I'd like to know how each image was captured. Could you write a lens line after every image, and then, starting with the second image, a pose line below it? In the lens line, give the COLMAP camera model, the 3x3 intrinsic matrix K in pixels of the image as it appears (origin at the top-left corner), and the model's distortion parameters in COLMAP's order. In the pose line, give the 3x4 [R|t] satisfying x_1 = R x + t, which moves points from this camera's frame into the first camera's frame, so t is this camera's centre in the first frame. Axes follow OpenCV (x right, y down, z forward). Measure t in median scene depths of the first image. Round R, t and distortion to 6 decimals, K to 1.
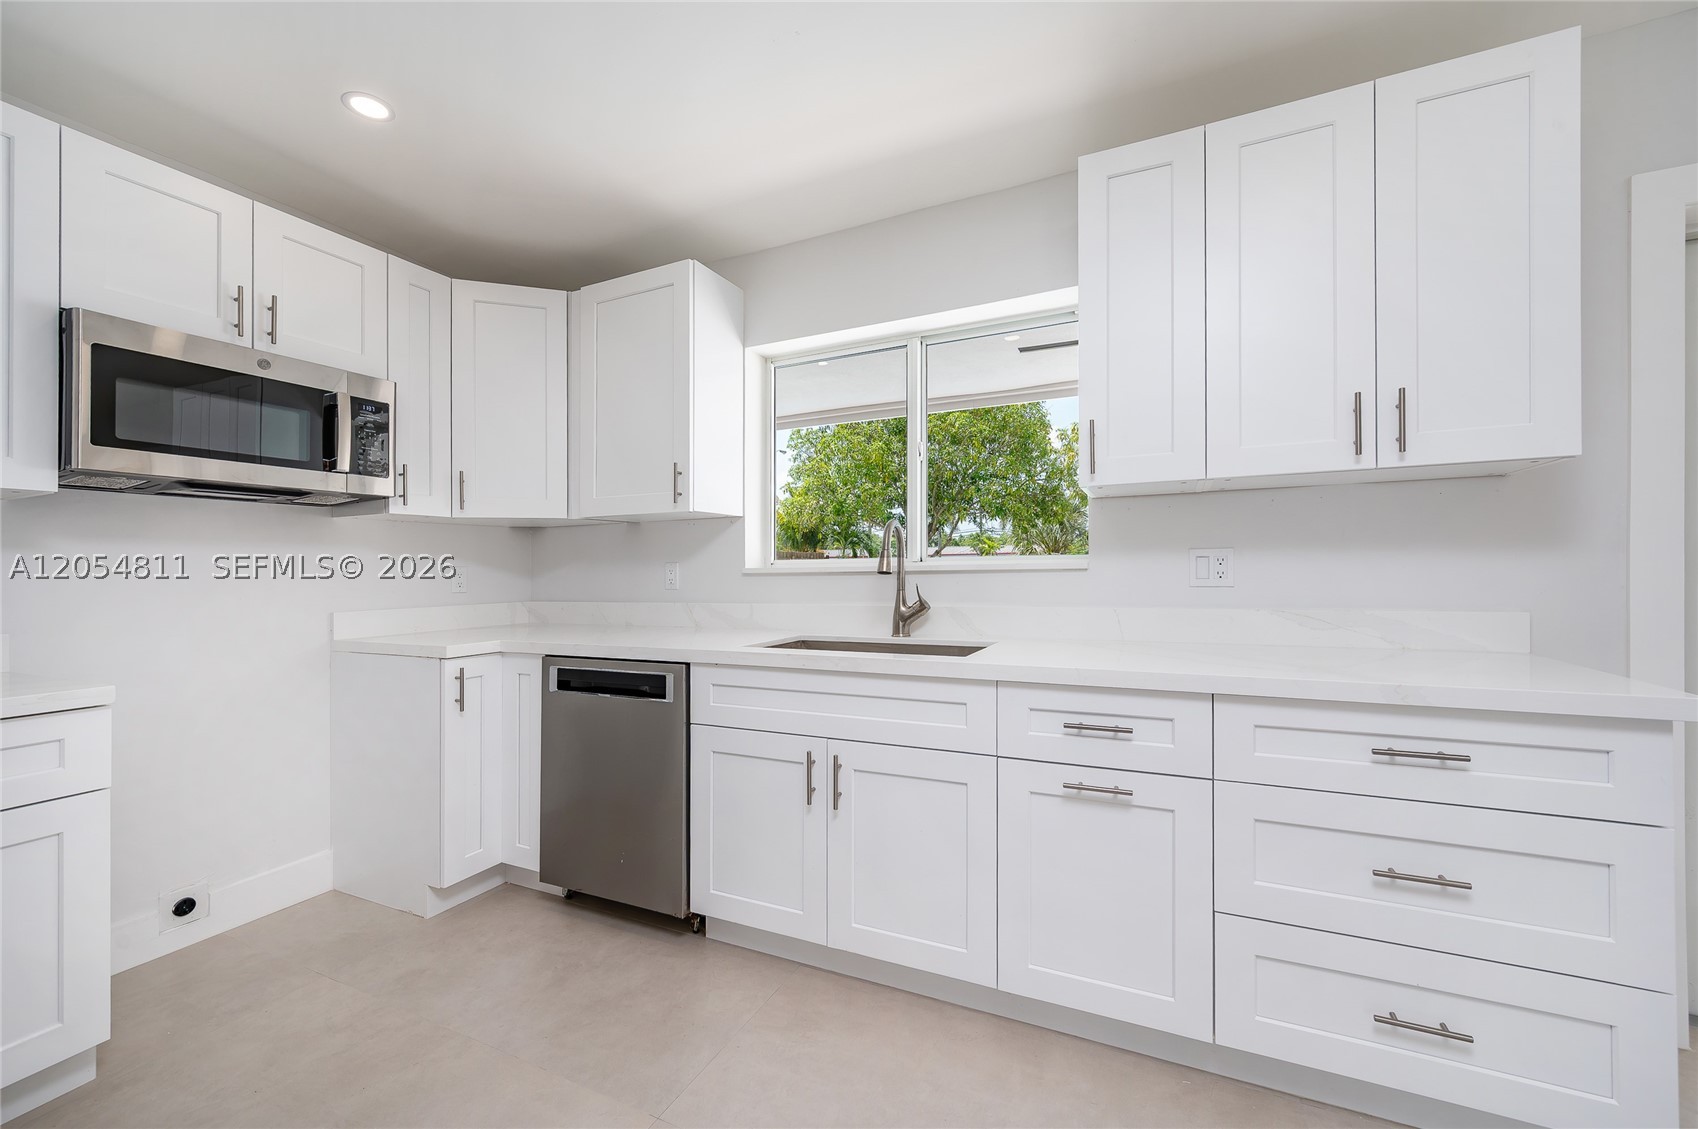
lens RADIAL K [[673.1, 0, 851.3], [0, 673.1, 553.4], [0, 0, 1]] dist [0.000307, 0.000056]
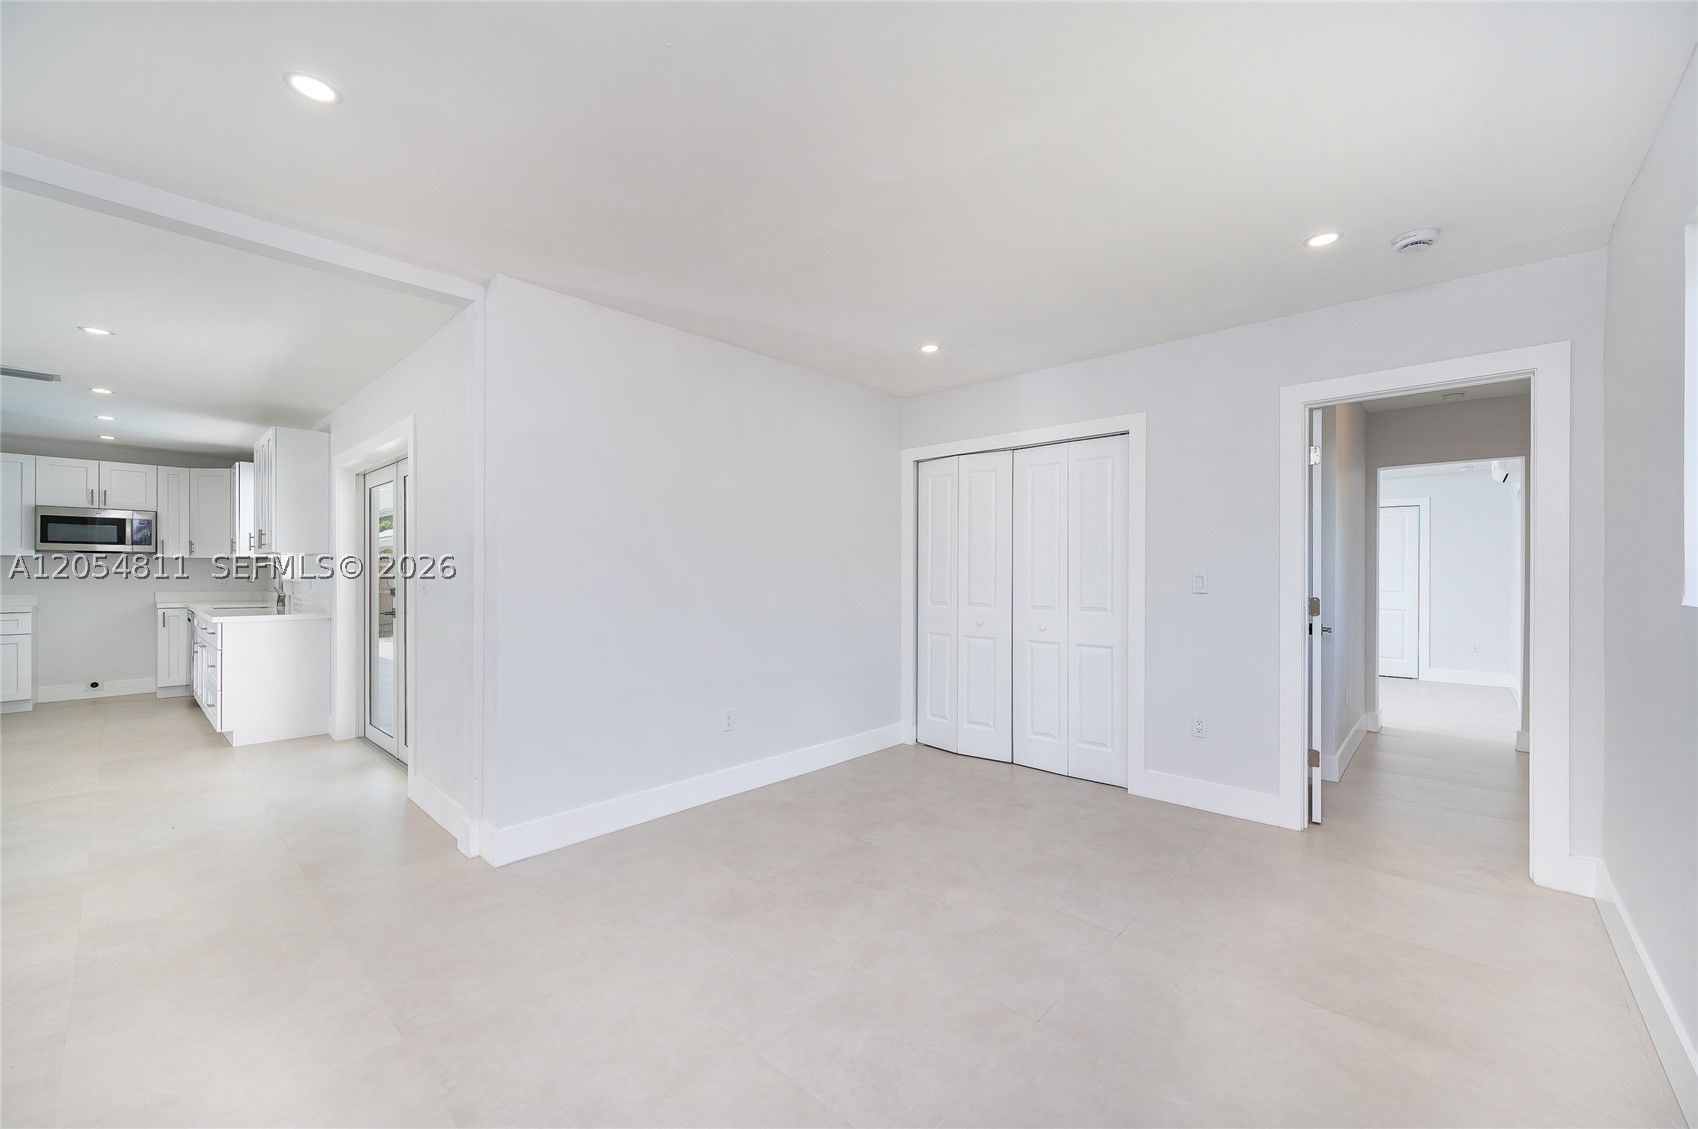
lens RADIAL K [[662.8, 0, 849.0], [0, 662.8, 564.5], [0, 0, 1]] dist [0.000252, -0.000059]
pose [[0.952763, 0.007948, -0.303609, 3.239856], [-0.005701, 0.999949, 0.008287, -0.078056], [0.303660, -0.006164, 0.952761, -0.854785]]
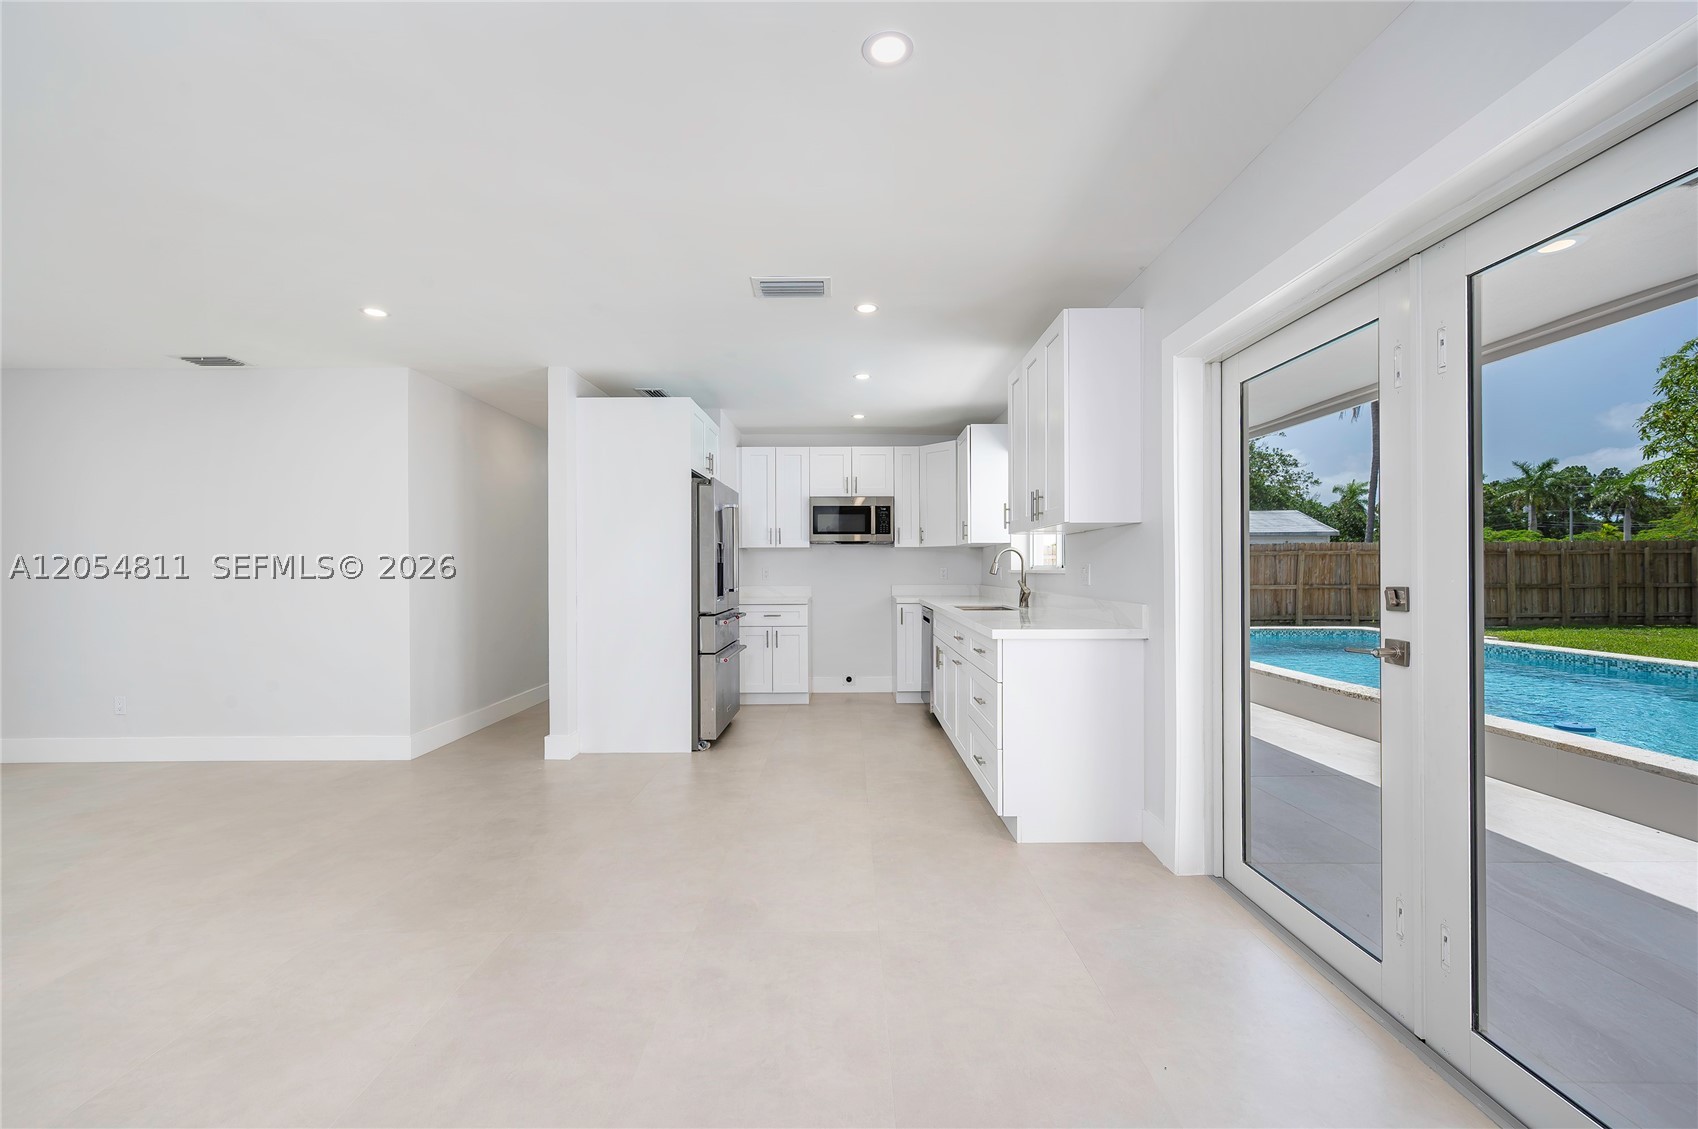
lens RADIAL K [[662.8, 0, 849.0], [0, 662.8, 564.5], [0, 0, 1]] dist [0.000252, -0.000059]
pose [[0.419343, 0.002705, -0.907824, 1.710022], [0.010572, 0.999913, 0.007863, -0.017194], [0.907767, -0.012895, 0.419278, -0.248798]]
